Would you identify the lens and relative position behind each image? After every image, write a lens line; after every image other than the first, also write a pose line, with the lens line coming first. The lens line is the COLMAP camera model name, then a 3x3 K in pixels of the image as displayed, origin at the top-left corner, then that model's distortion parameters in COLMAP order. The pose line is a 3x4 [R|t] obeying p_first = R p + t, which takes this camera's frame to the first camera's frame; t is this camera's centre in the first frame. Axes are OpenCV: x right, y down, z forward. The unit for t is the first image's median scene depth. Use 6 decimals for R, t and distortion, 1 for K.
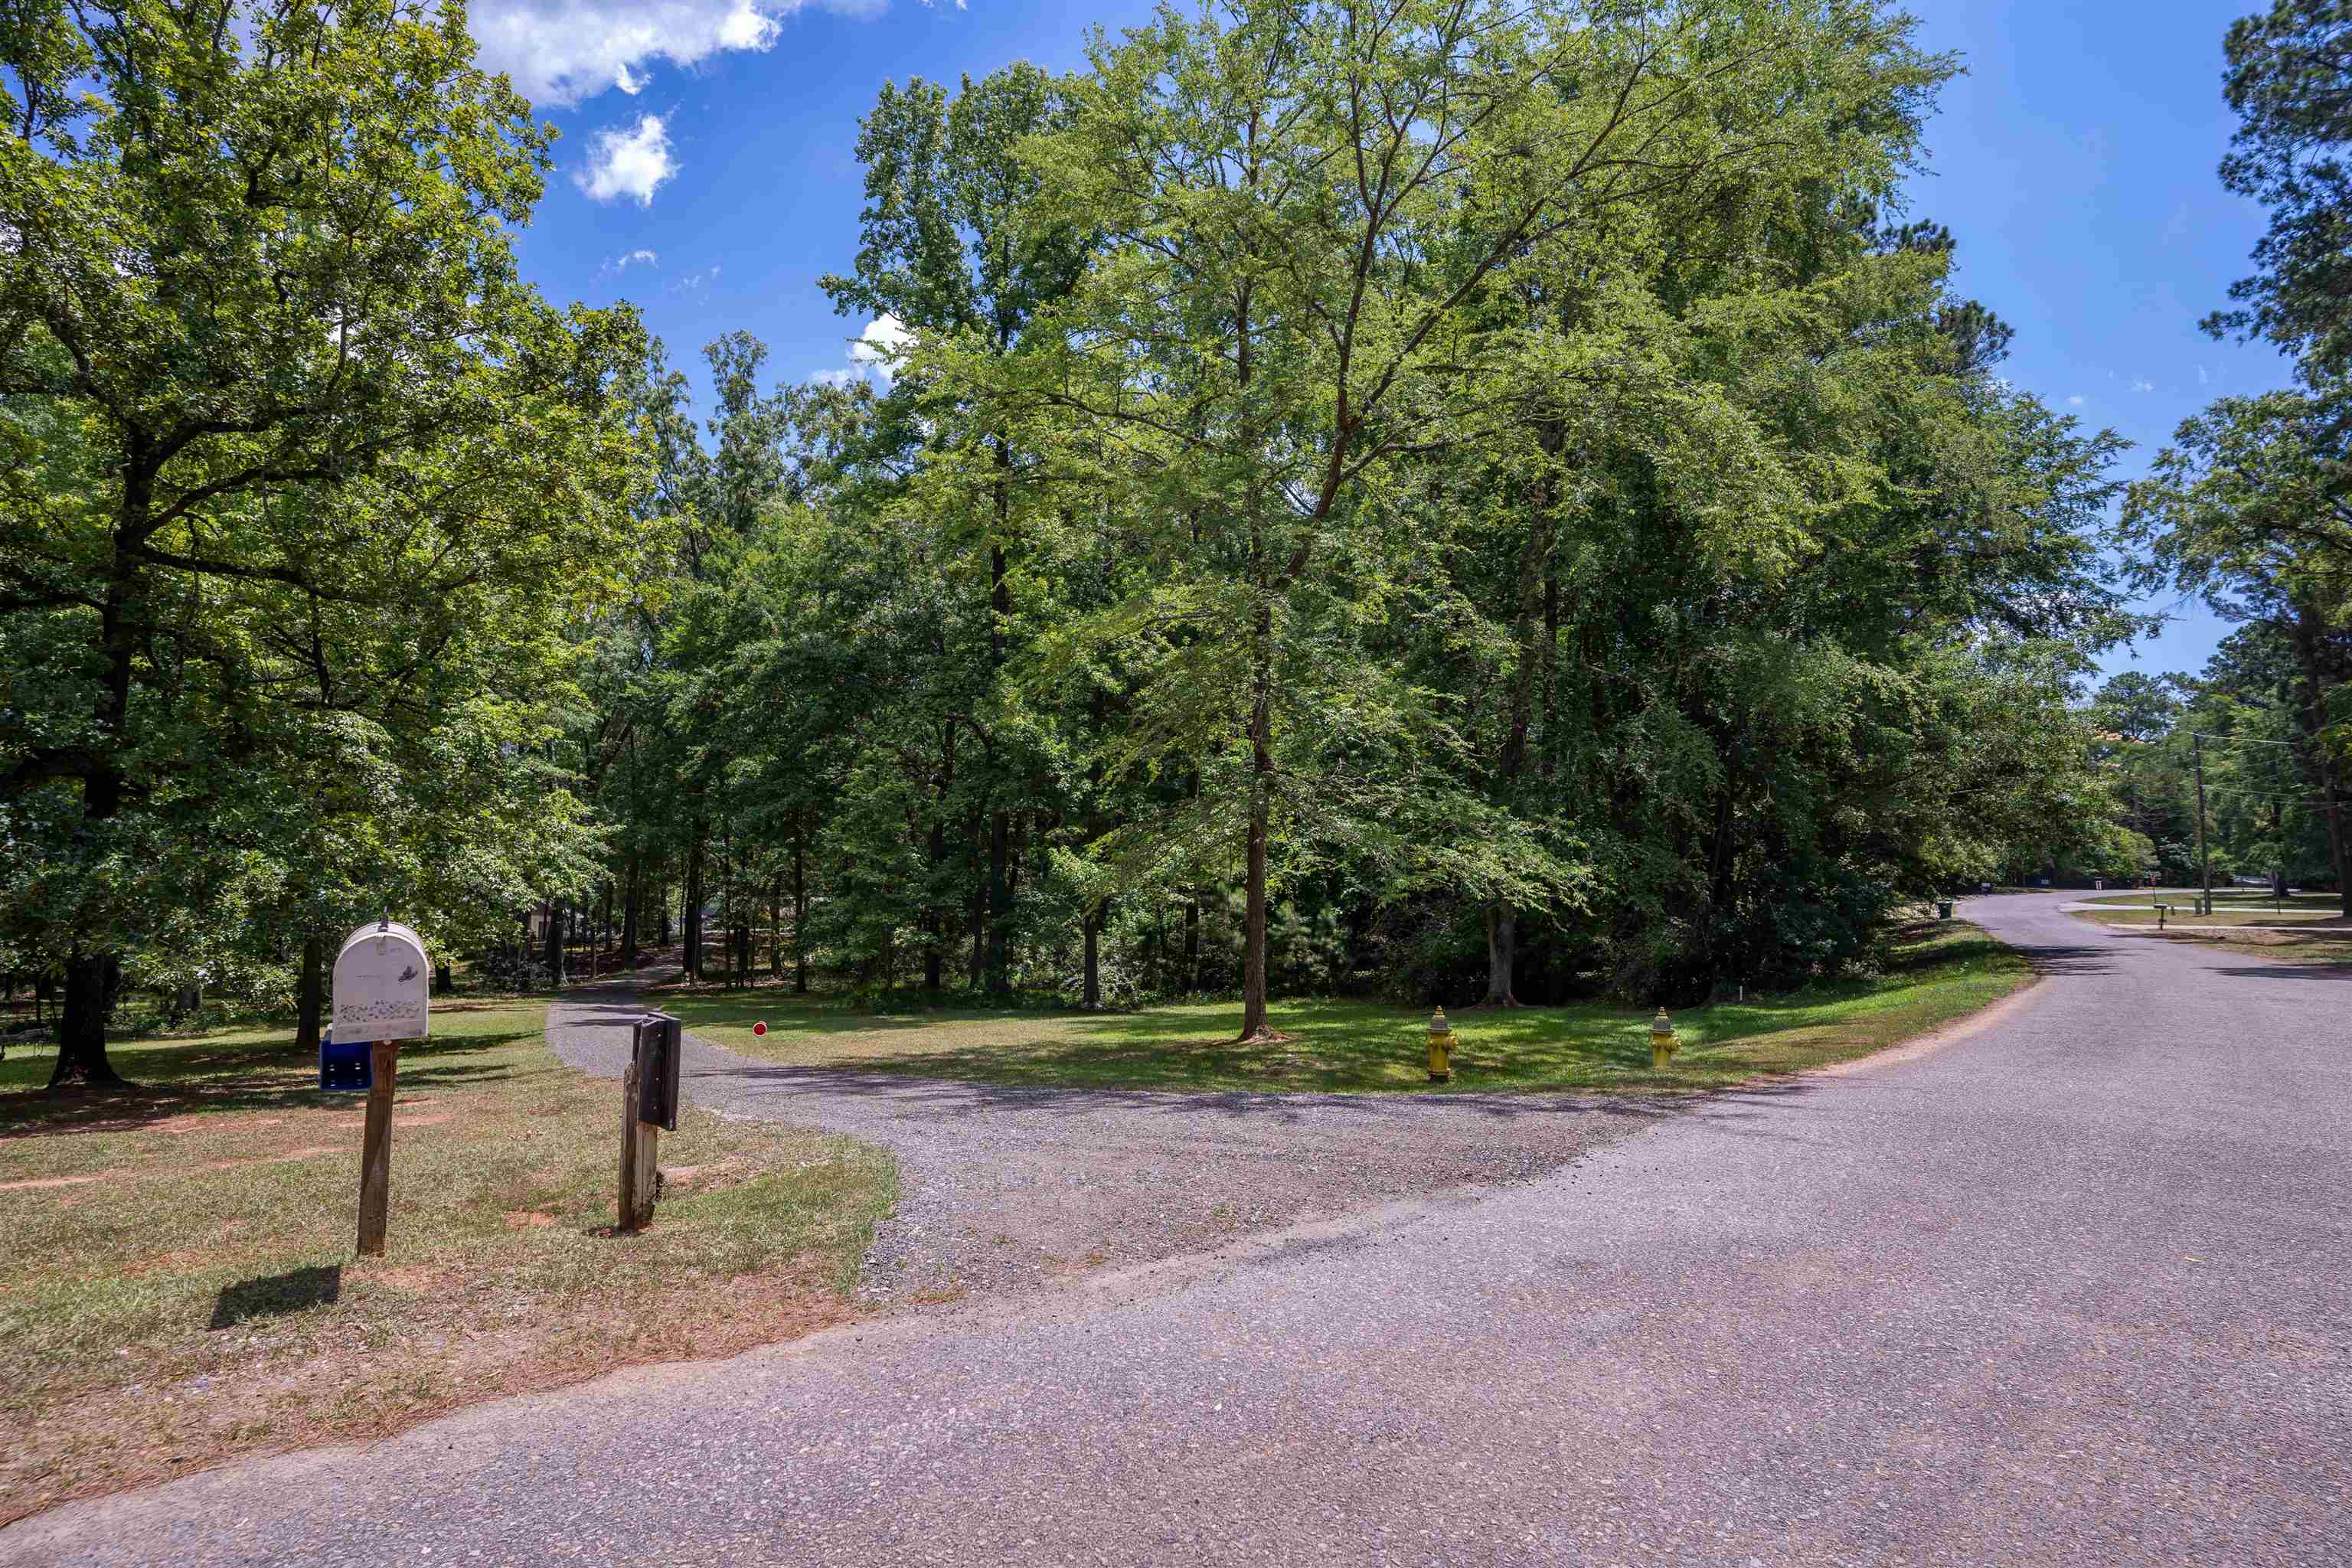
lens RADIAL K [[1154.4, 0, 1176.0], [0, 1154.4, 784.0], [0, 0, 1]] dist [-0.082753, 0.039855]
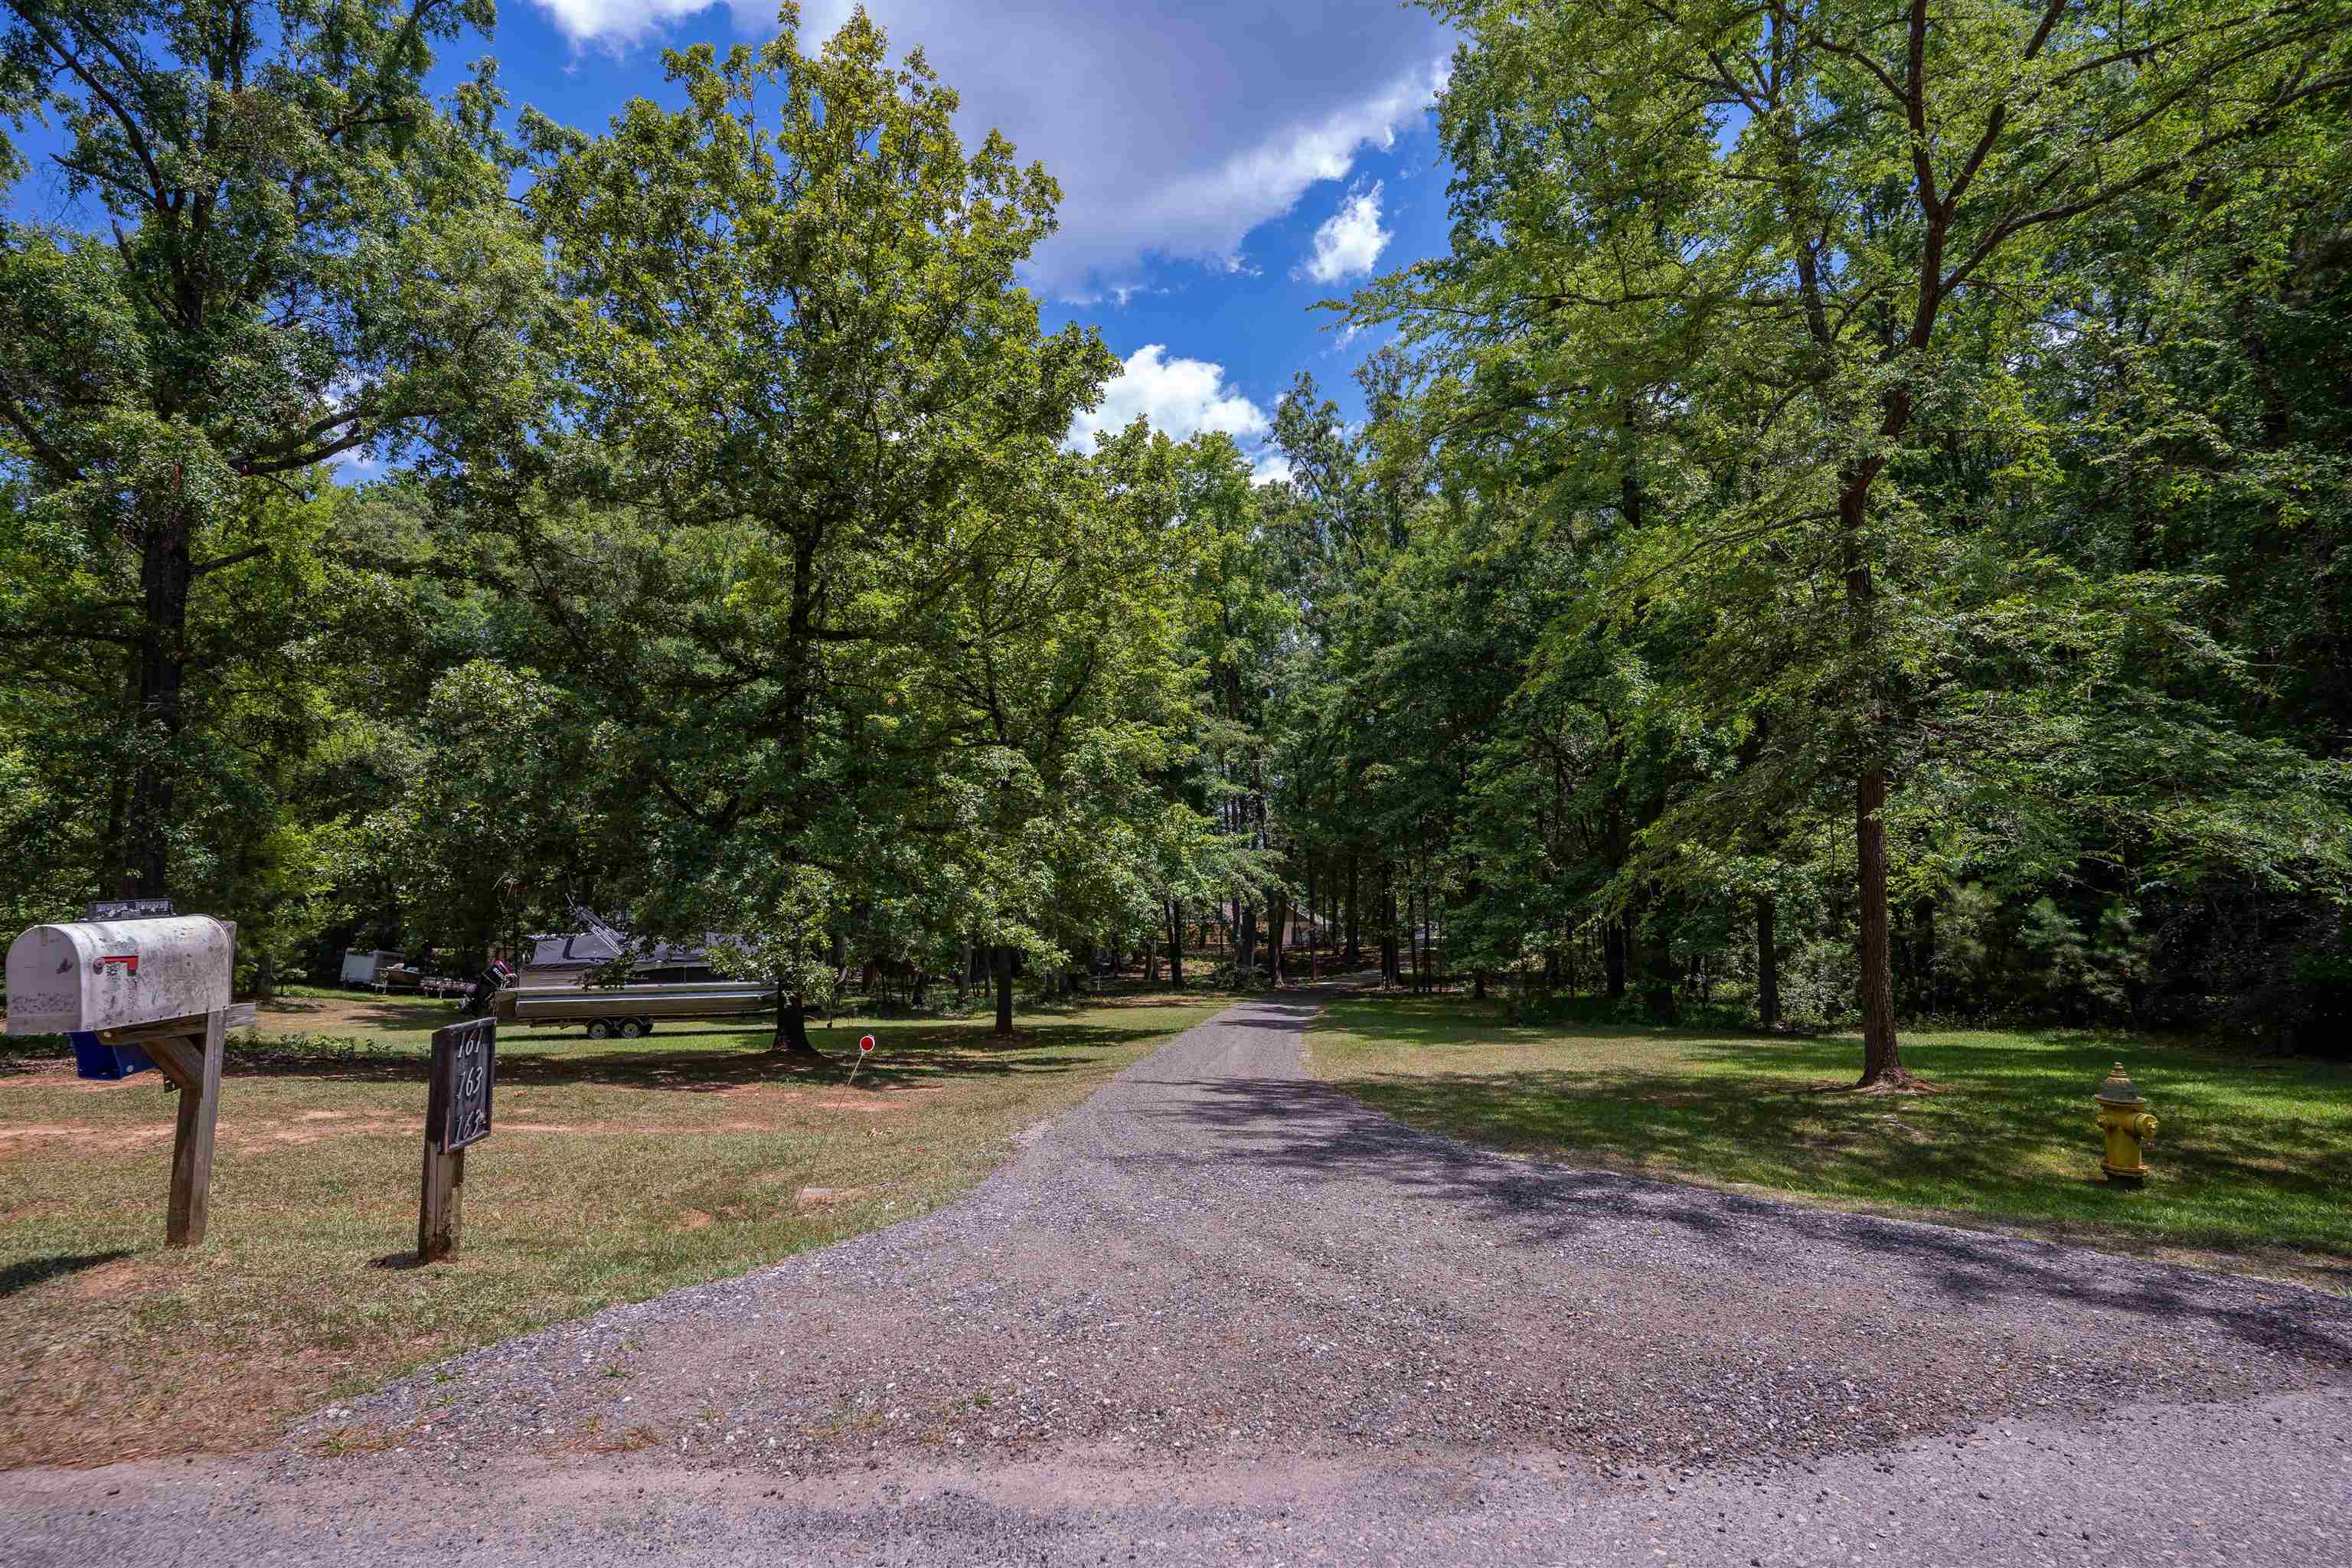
lens RADIAL K [[1154.4, 0, 1176.0], [0, 1154.4, 784.0], [0, 0, 1]] dist [-0.082753, 0.039855]
pose [[0.804713, -0.065457, -0.590045, 0.074683], [0.062818, 0.997712, -0.025010, 0.010661], [0.590332, -0.016940, 0.806983, 0.088429]]
